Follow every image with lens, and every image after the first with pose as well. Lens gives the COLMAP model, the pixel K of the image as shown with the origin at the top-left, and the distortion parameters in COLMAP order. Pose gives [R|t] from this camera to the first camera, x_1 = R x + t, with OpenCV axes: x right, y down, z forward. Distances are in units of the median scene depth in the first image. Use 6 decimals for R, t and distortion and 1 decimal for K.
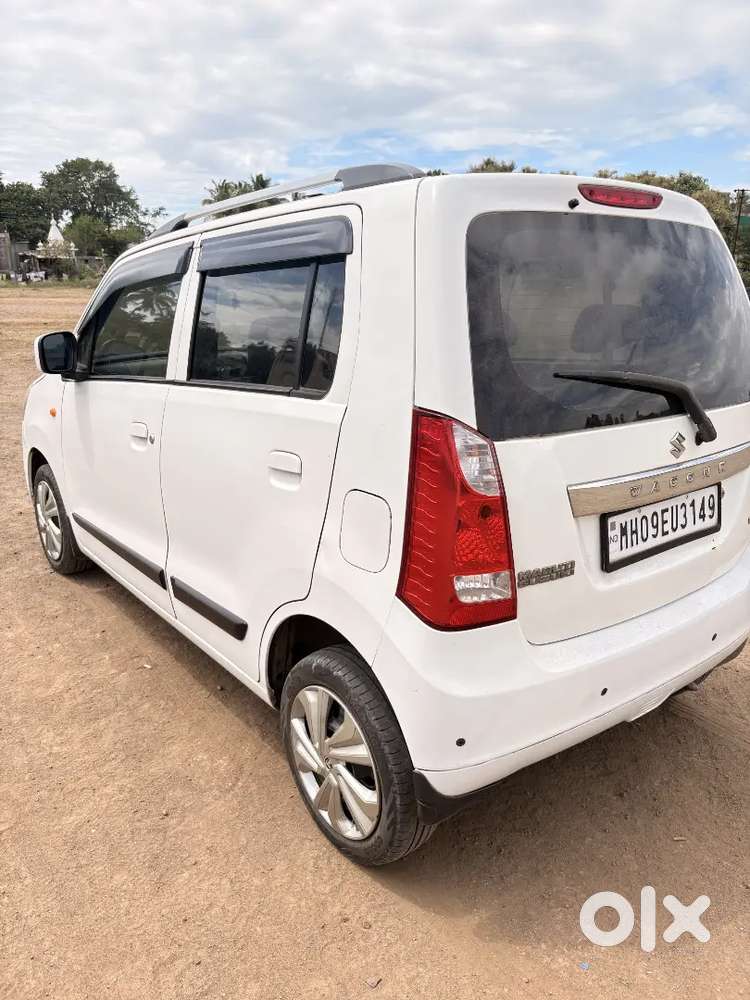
lens RADIAL K [[754.6, 0, 375.0], [0, 754.6, 500.0], [0, 0, 1]] dist [0.032850, -0.034086]
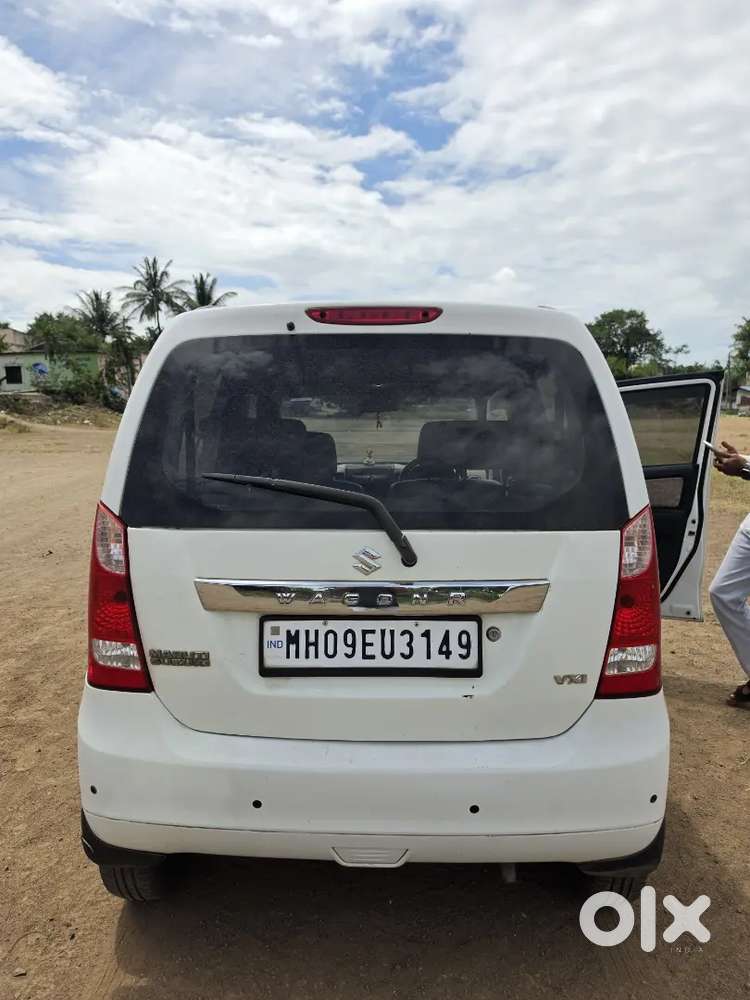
lens RADIAL K [[677.9, 0, 375.0], [0, 677.9, 500.0], [0, 0, 1]] dist [0.098574, -0.105274]
pose [[0.776513, 0.074378, -0.625696, 0.907533], [-0.168529, 0.981348, -0.092494, -0.069346], [0.607146, 0.177271, 0.774564, 0.330060]]
